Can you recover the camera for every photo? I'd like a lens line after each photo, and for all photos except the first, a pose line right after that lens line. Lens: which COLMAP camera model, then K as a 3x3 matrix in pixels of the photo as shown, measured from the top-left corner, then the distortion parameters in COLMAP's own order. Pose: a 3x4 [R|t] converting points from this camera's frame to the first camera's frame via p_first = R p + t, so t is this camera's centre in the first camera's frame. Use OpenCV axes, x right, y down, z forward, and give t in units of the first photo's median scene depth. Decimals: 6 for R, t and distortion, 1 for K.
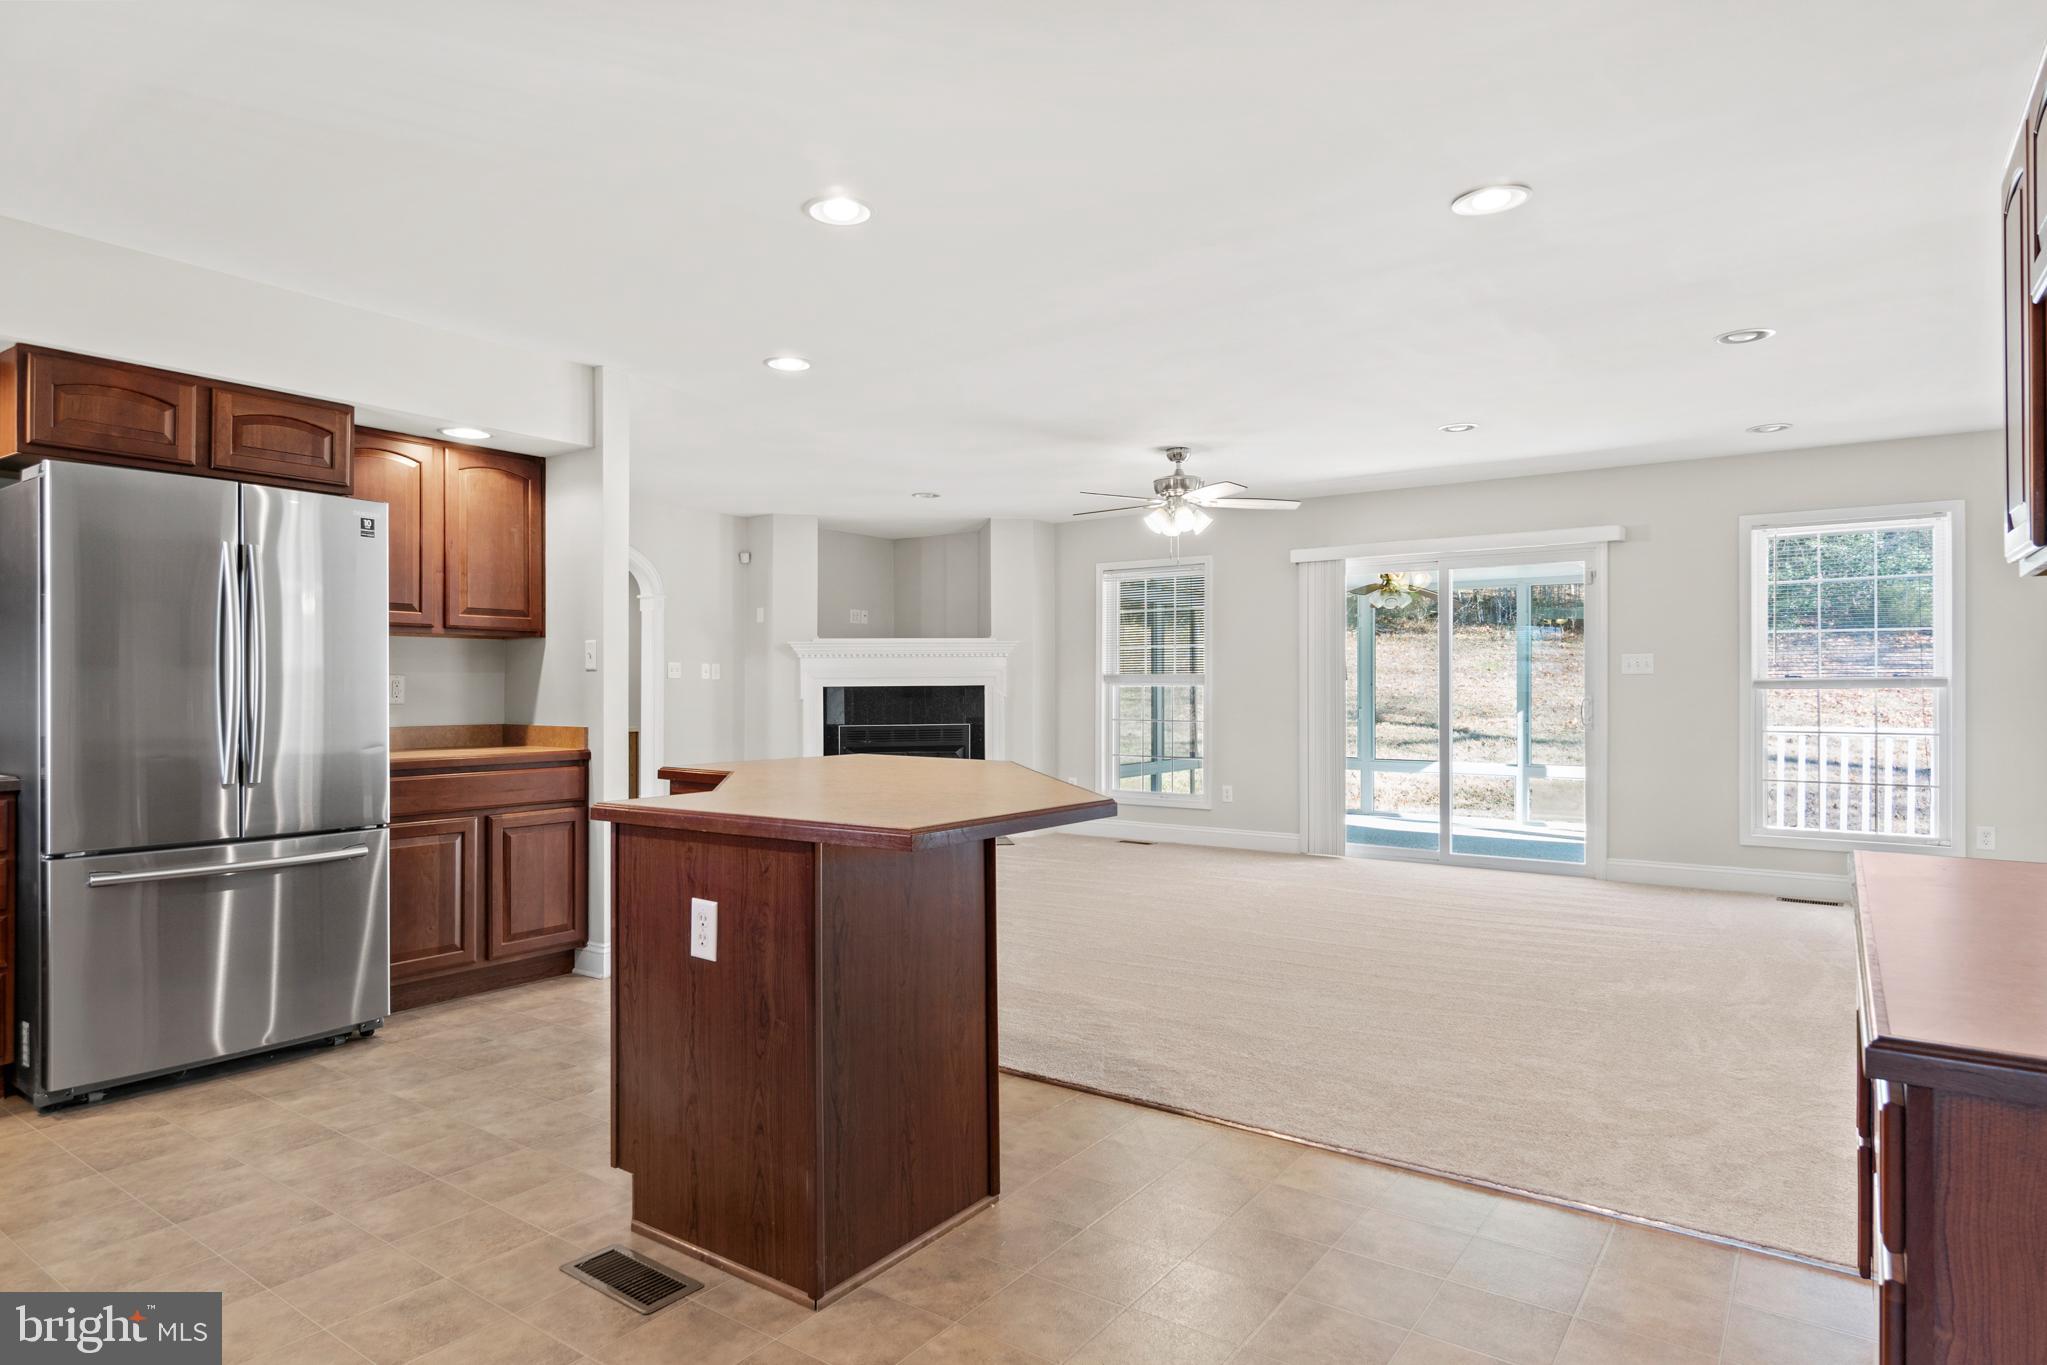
lens RADIAL K [[1160.6, 0, 964.8], [0, 1160.6, 685.3], [0, 0, 1]] dist [0.008390, -0.000680]
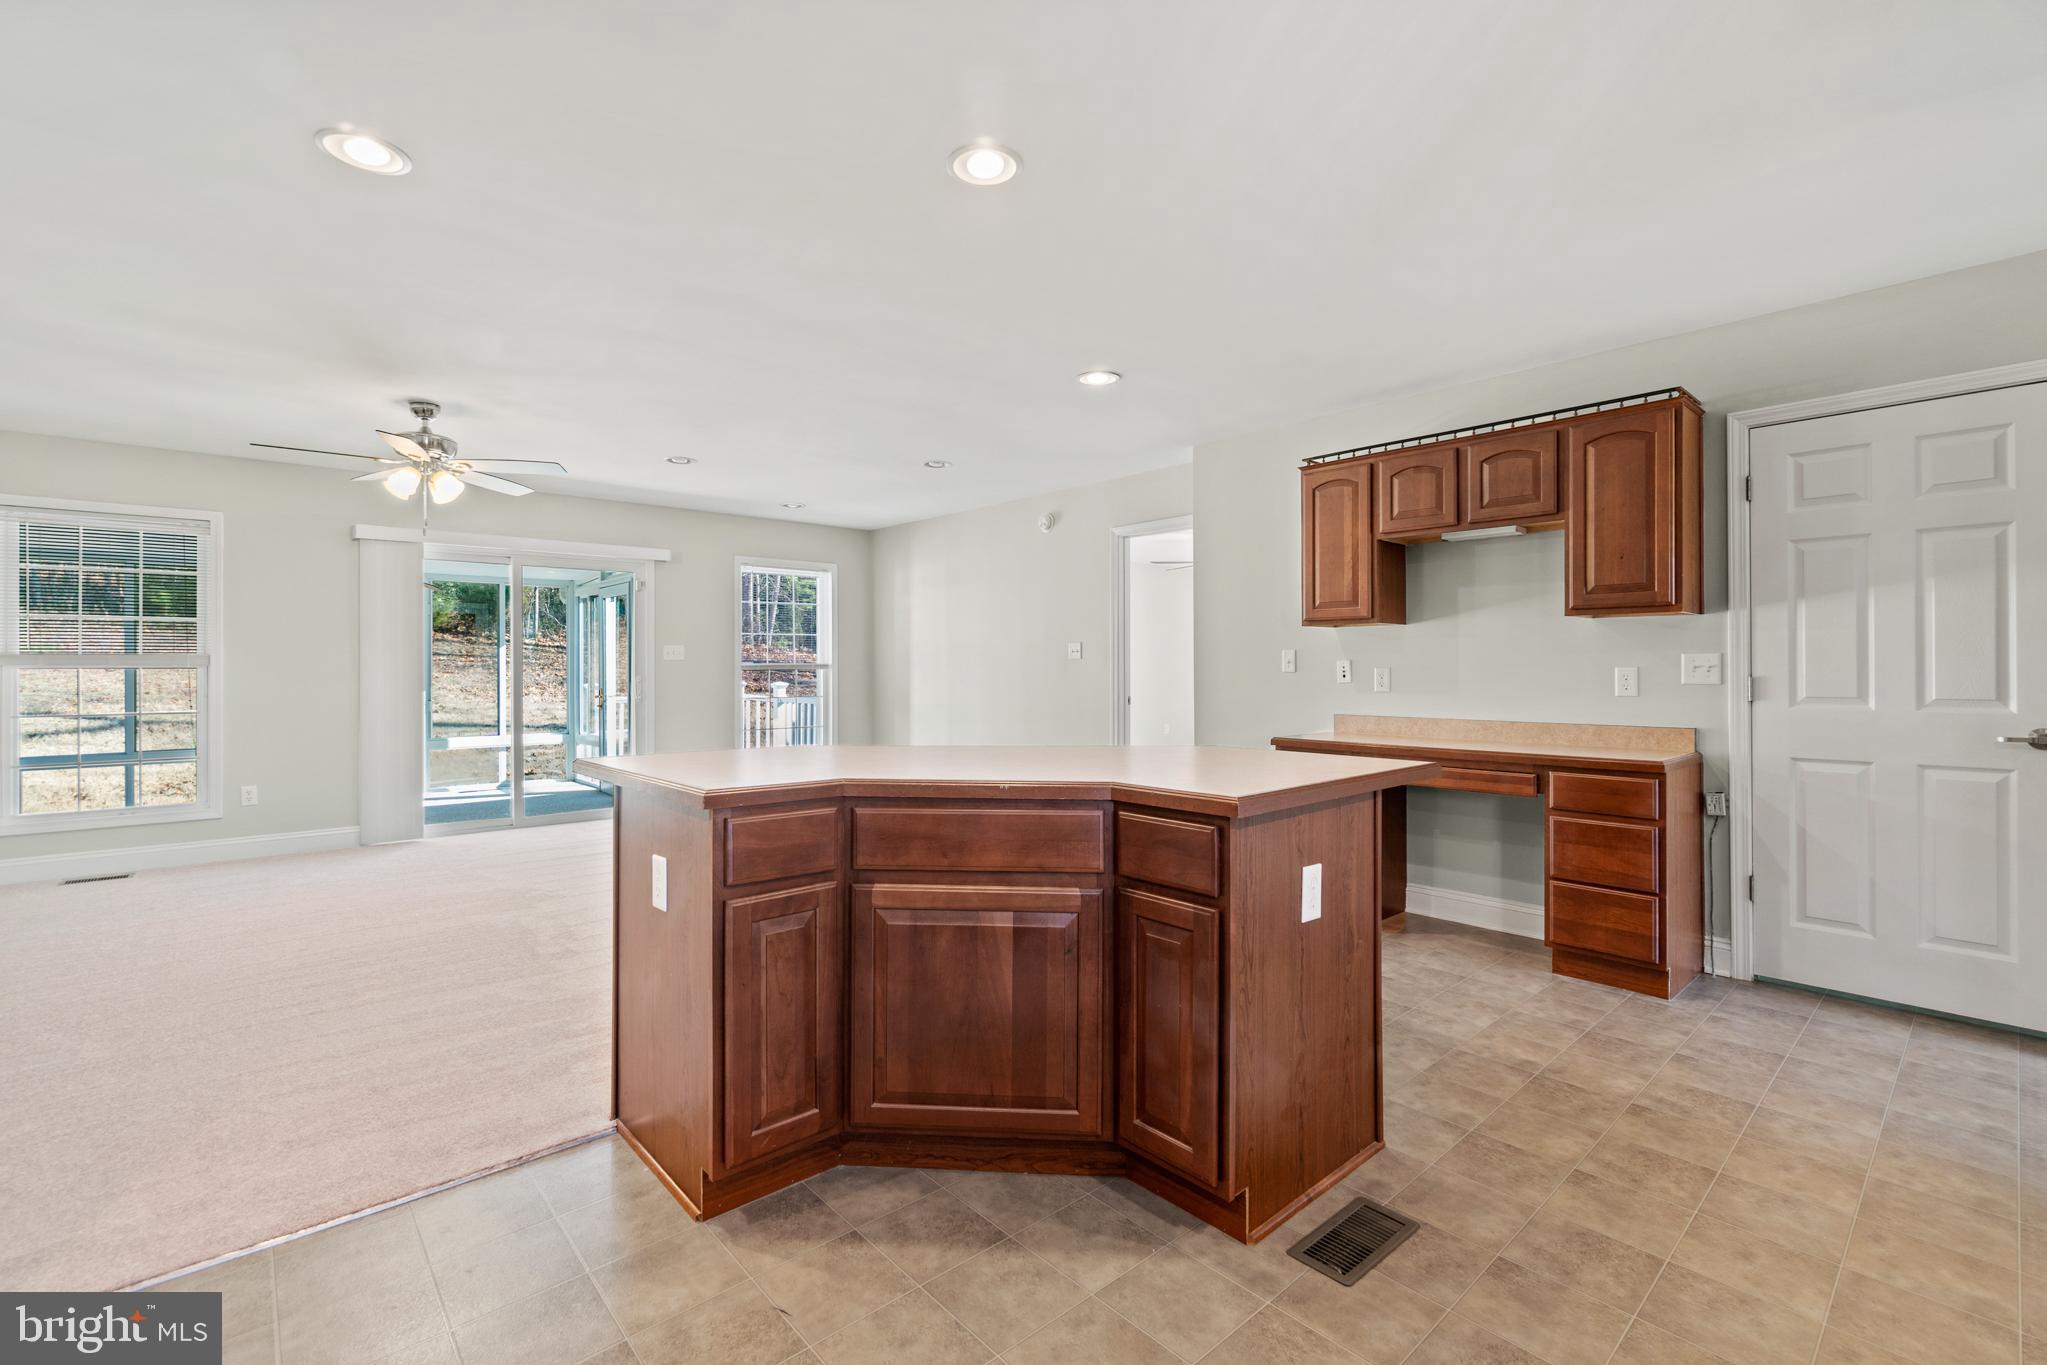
lens RADIAL K [[911.0, 0, 1016.8], [0, 911.0, 673.1], [0, 0, 1]] dist [0.000550, 0.000097]
pose [[0.199871, -0.005649, 0.979806, -0.380195], [0.001954, 0.999984, 0.005367, 0.000838], [-0.979820, 0.000842, 0.199879, 0.379240]]
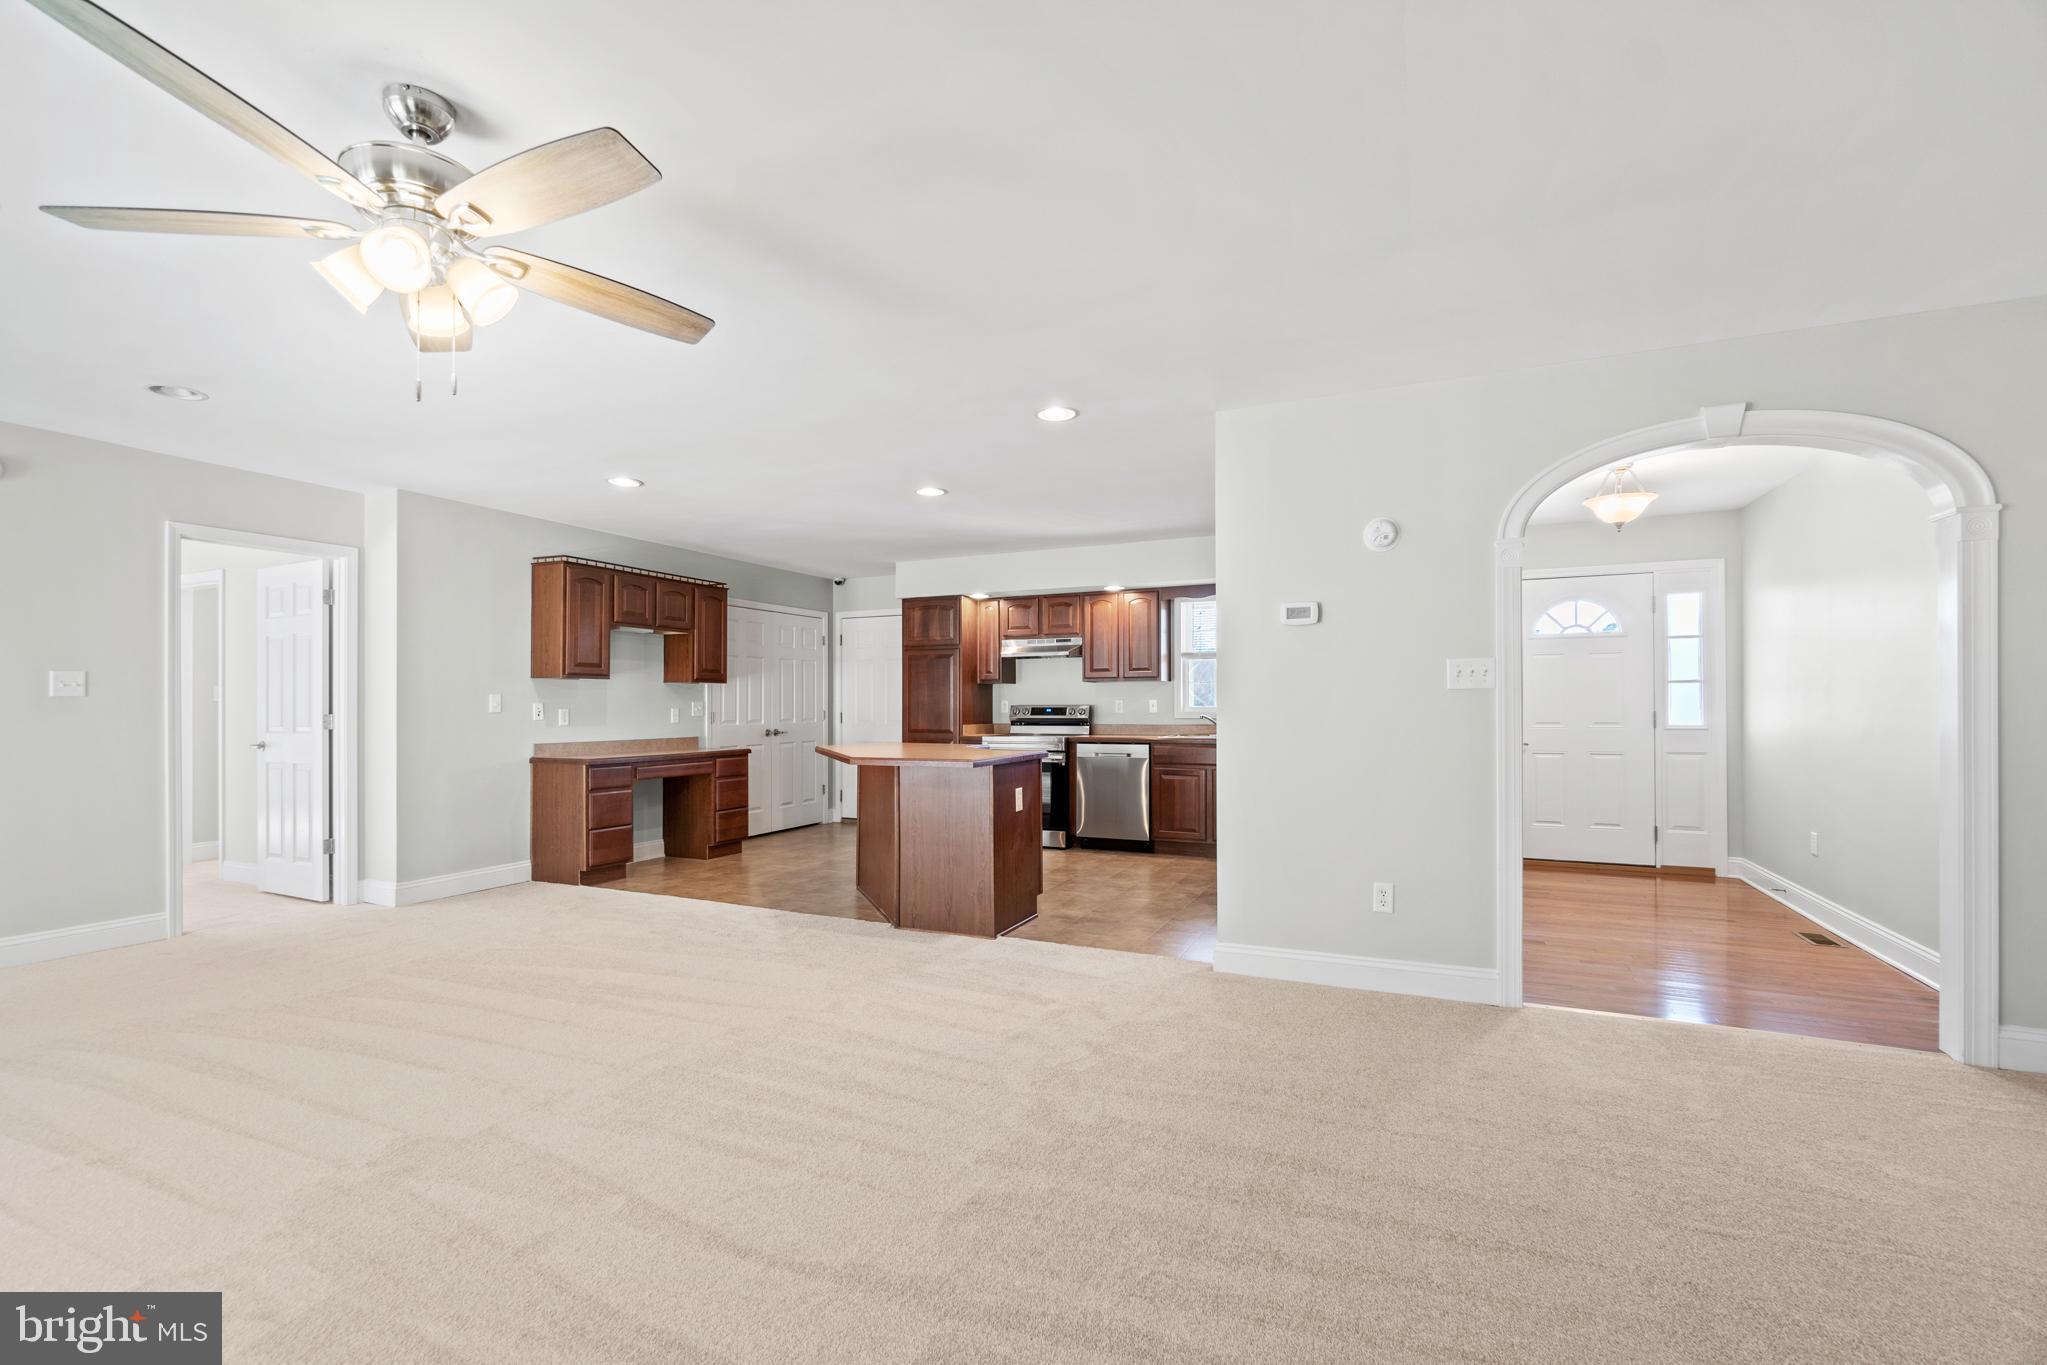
lens RADIAL K [[885.7, 0, 1022.6], [0, 885.7, 701.6], [0, 0, 1]] dist [-0.000733, 0.000106]
pose [[-0.975171, 0.002229, -0.221441, 0.044831], [0.003858, 0.999969, -0.006923, 0.001787], [0.221418, -0.007606, -0.975149, 1.222432]]
